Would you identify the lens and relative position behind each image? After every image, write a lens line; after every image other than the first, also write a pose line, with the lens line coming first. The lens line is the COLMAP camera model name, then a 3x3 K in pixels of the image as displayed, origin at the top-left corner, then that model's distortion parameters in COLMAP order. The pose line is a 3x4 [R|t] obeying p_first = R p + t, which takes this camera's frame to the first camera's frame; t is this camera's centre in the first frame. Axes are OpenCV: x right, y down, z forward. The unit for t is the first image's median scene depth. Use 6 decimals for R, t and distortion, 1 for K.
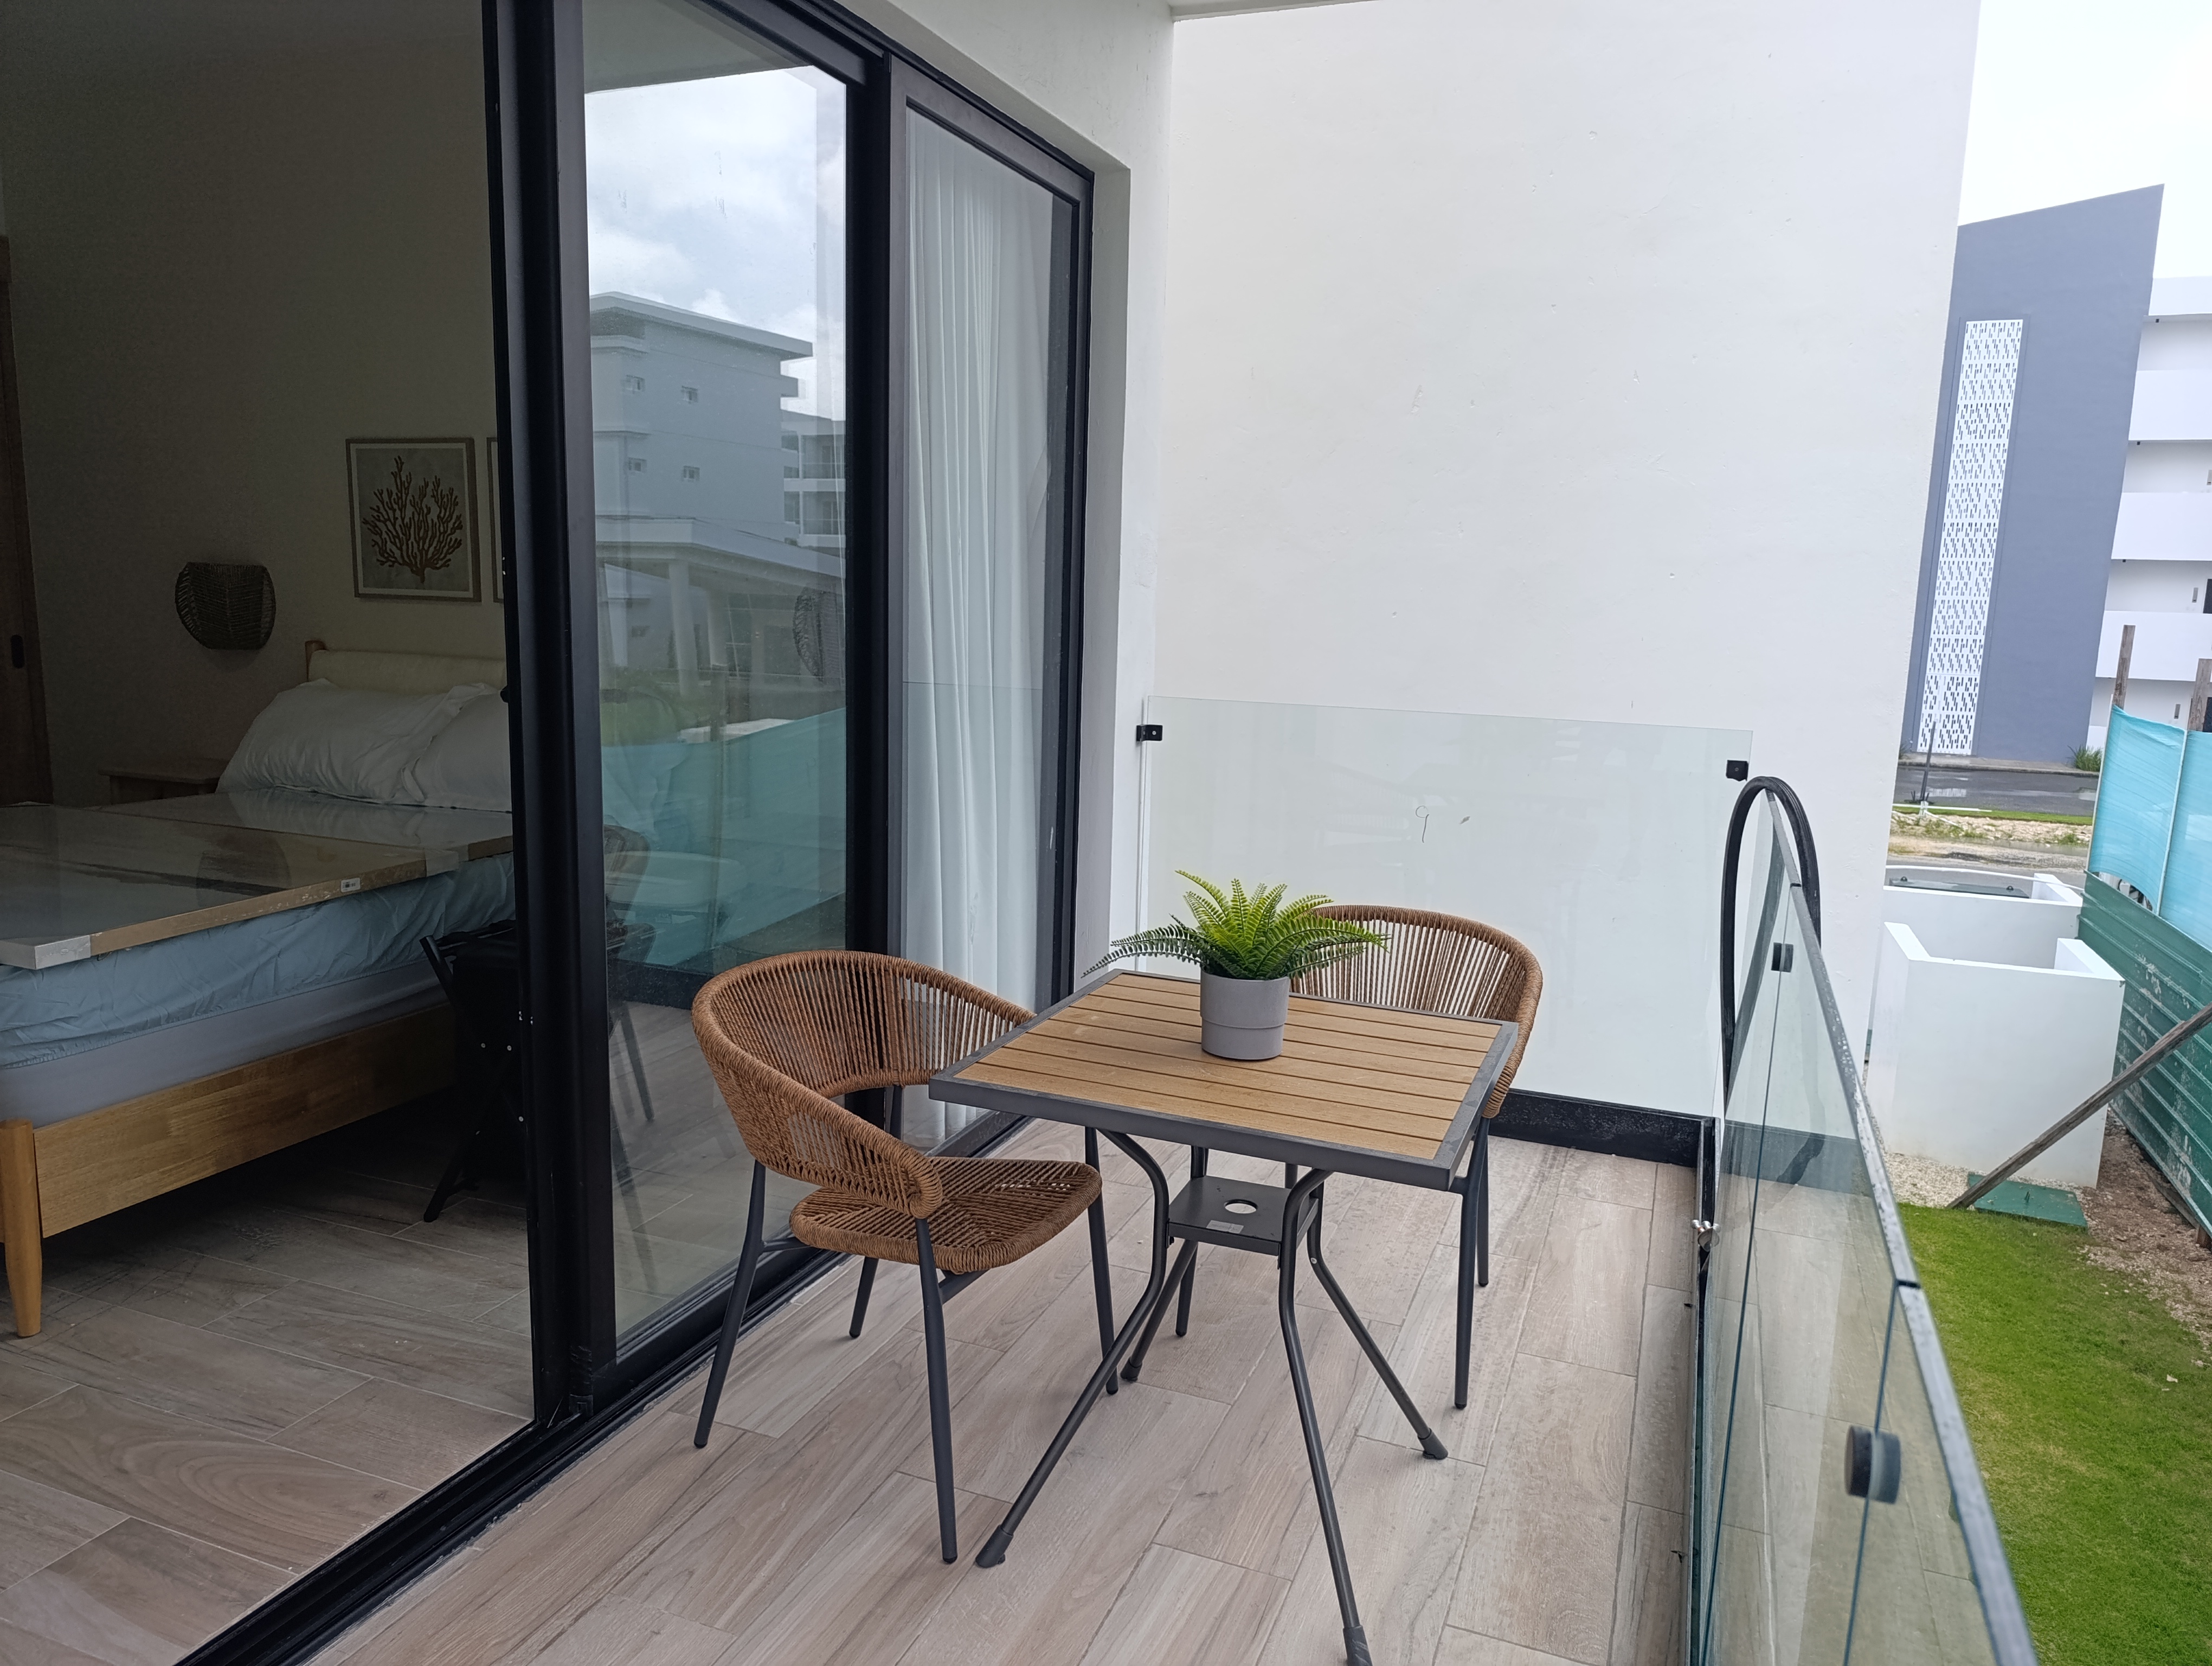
lens RADIAL K [[1516.7, 0, 1111.2], [0, 1516.7, 826.5], [0, 0, 1]] dist [0.037778, -0.044164]
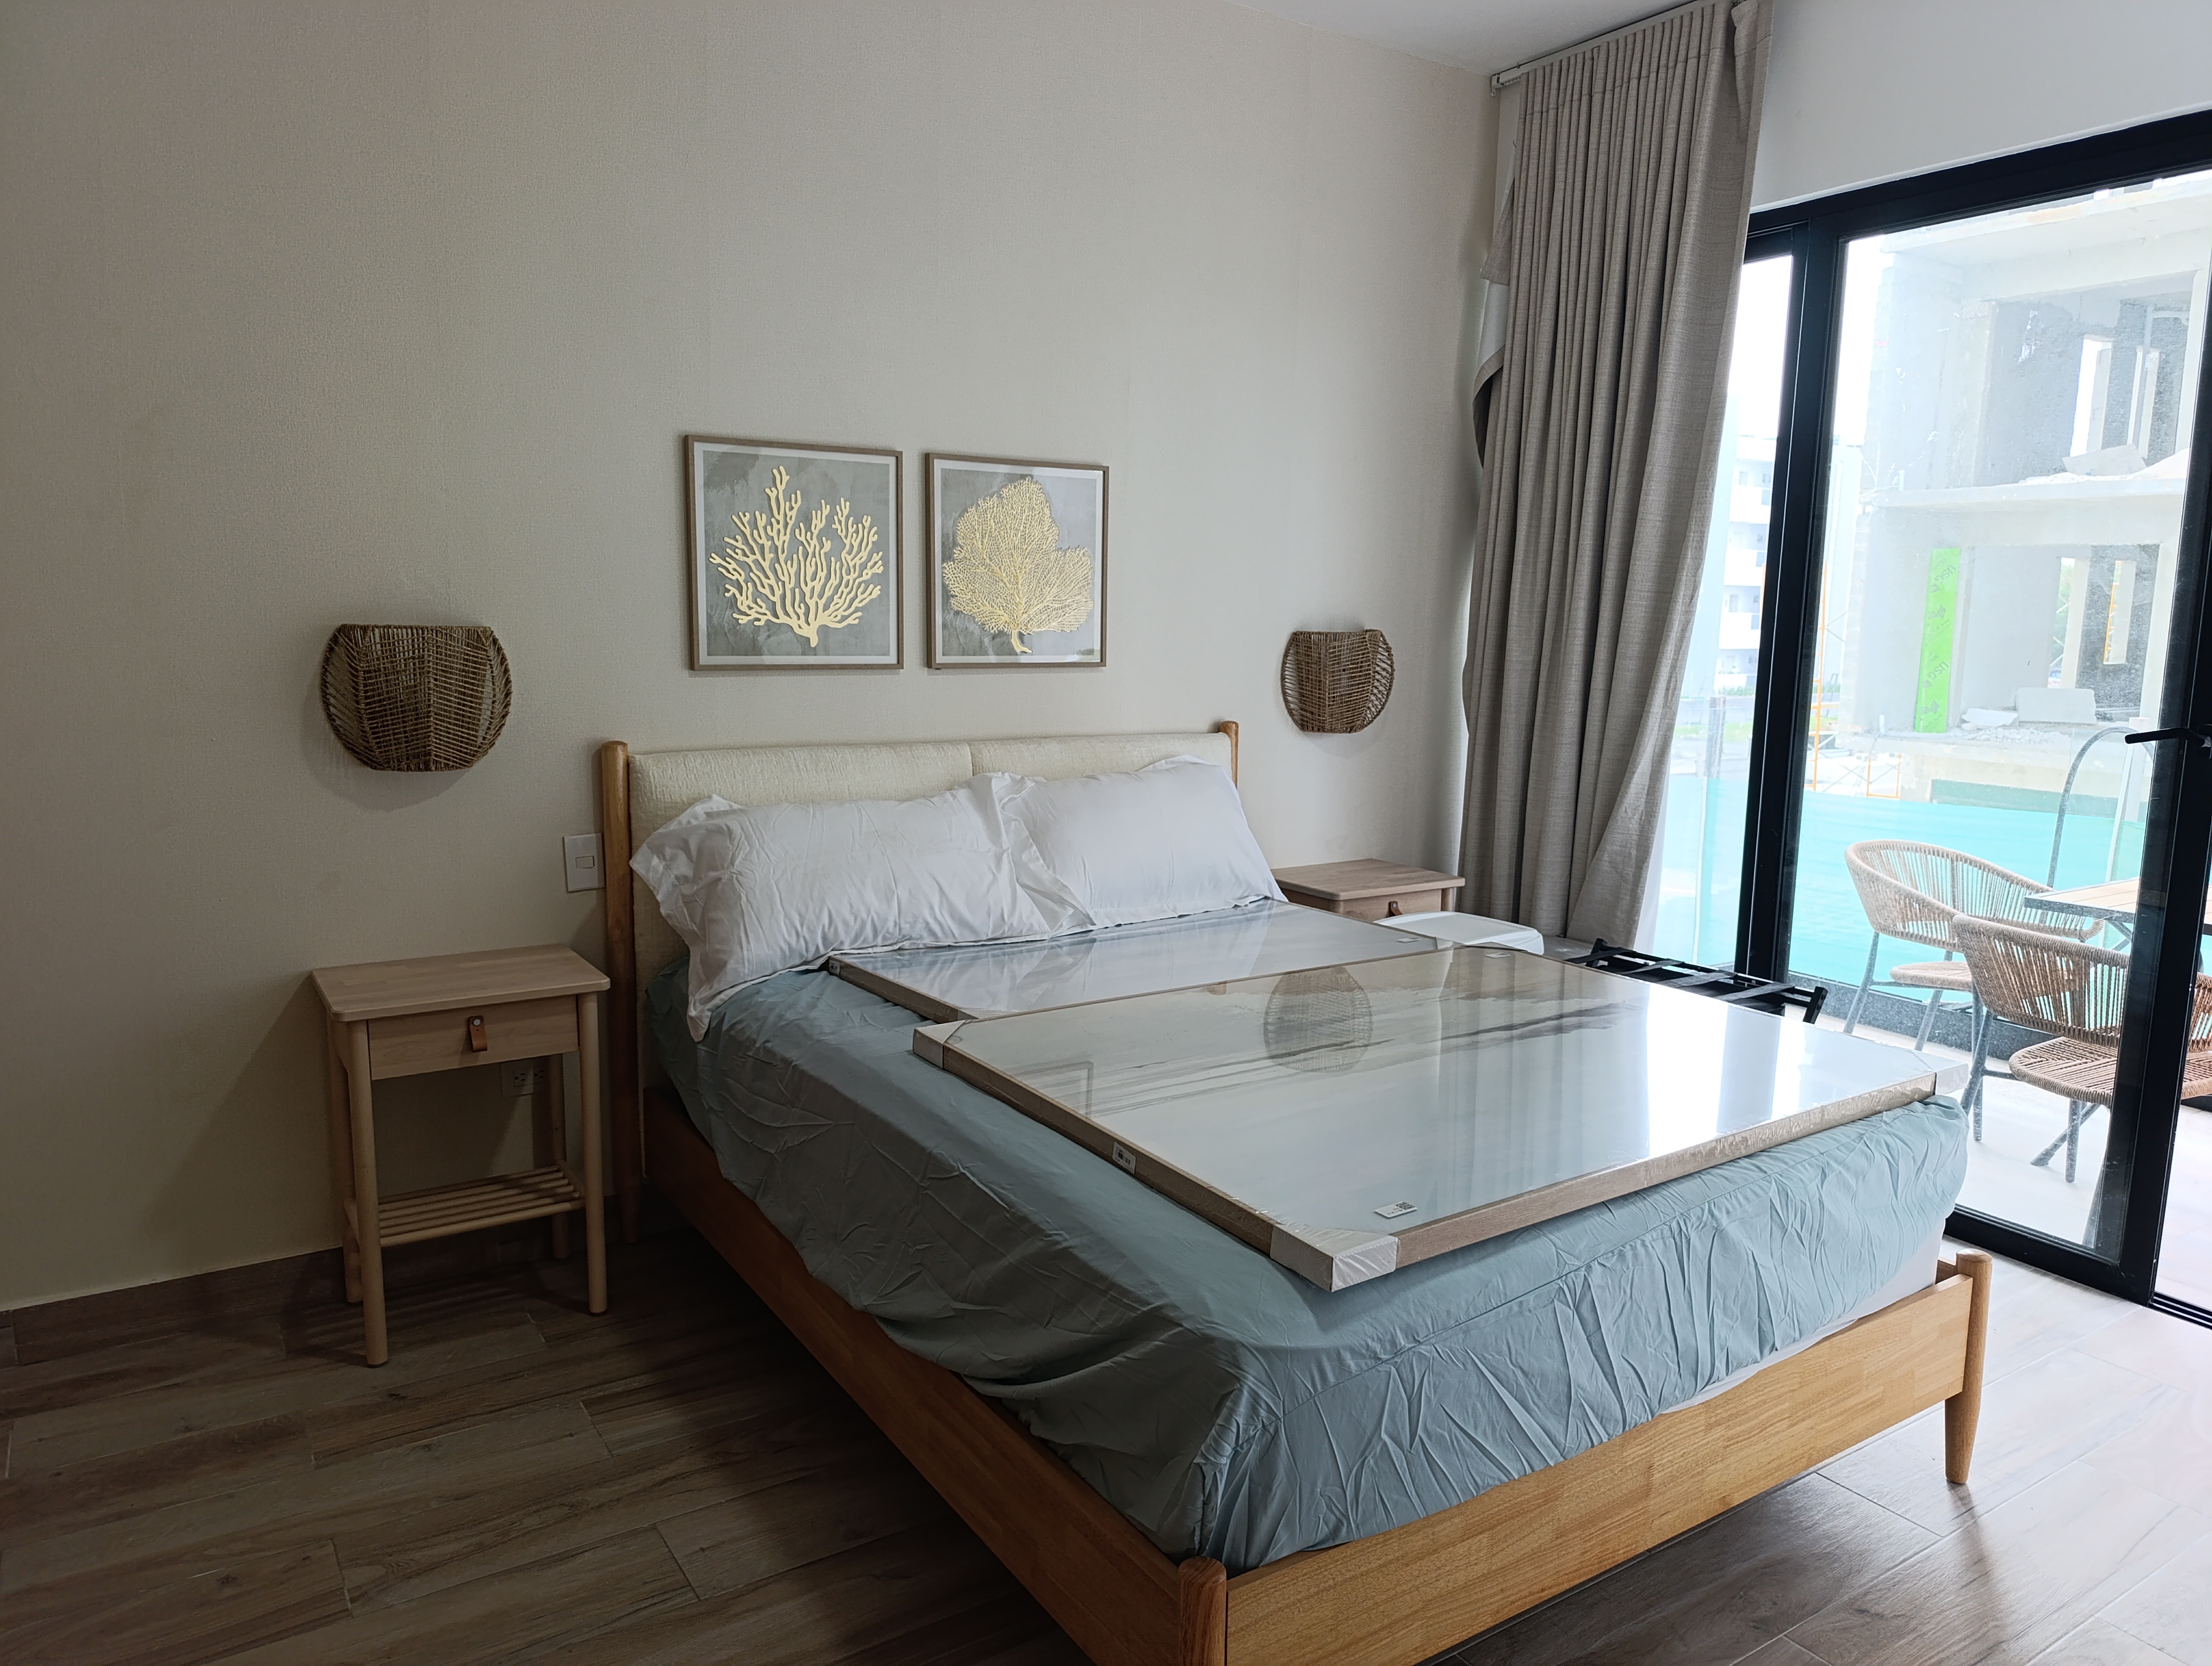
lens RADIAL K [[1516.7, 0, 1115.5], [0, 1516.7, 836.2], [0, 0, 1]] dist [0.037778, -0.044164]
pose [[0.580157, -0.140752, 0.802251, -0.931550], [0.130912, 0.988264, 0.078716, -0.106439], [-0.803916, 0.059356, 0.591774, 0.458129]]
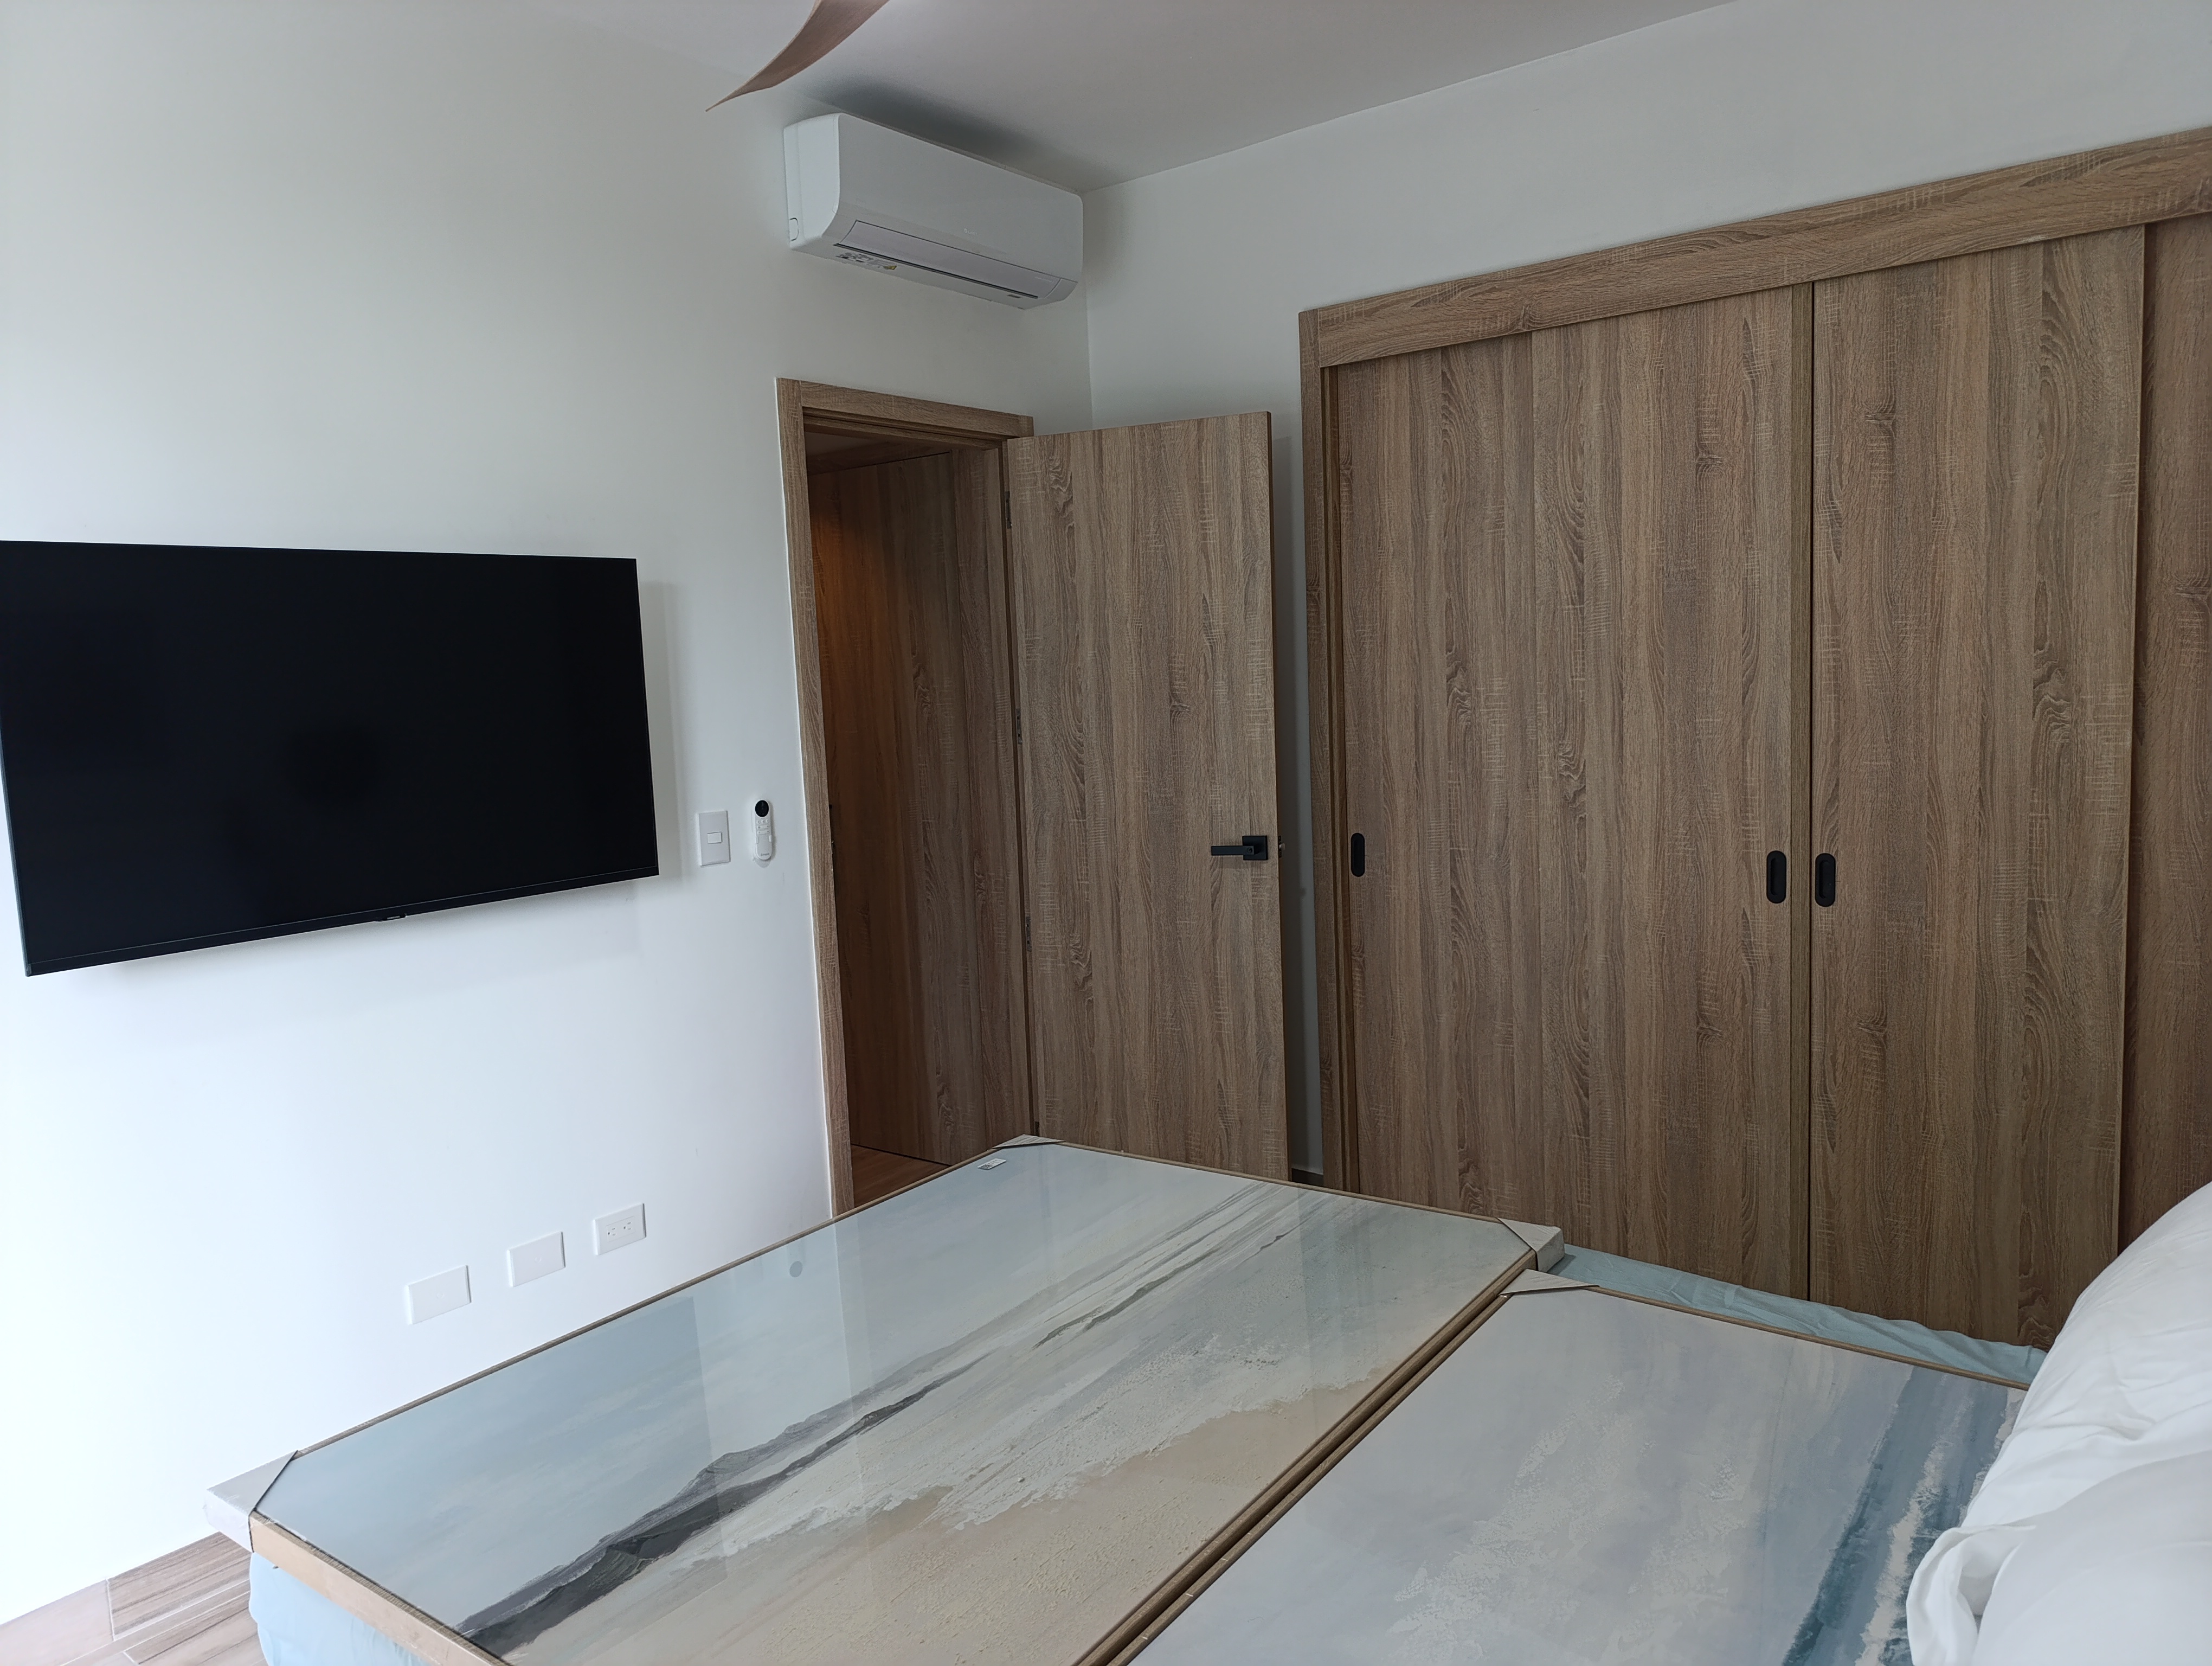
lens RADIAL K [[1516.7, 0, 1100.8], [0, 1516.7, 833.3], [0, 0, 1]] dist [0.037778, -0.044164]
pose [[-0.294574, 0.089418, -0.951436, -0.128380], [-0.122472, 0.983870, 0.130384, -0.165960], [0.947748, 0.154932, -0.278871, 0.792258]]
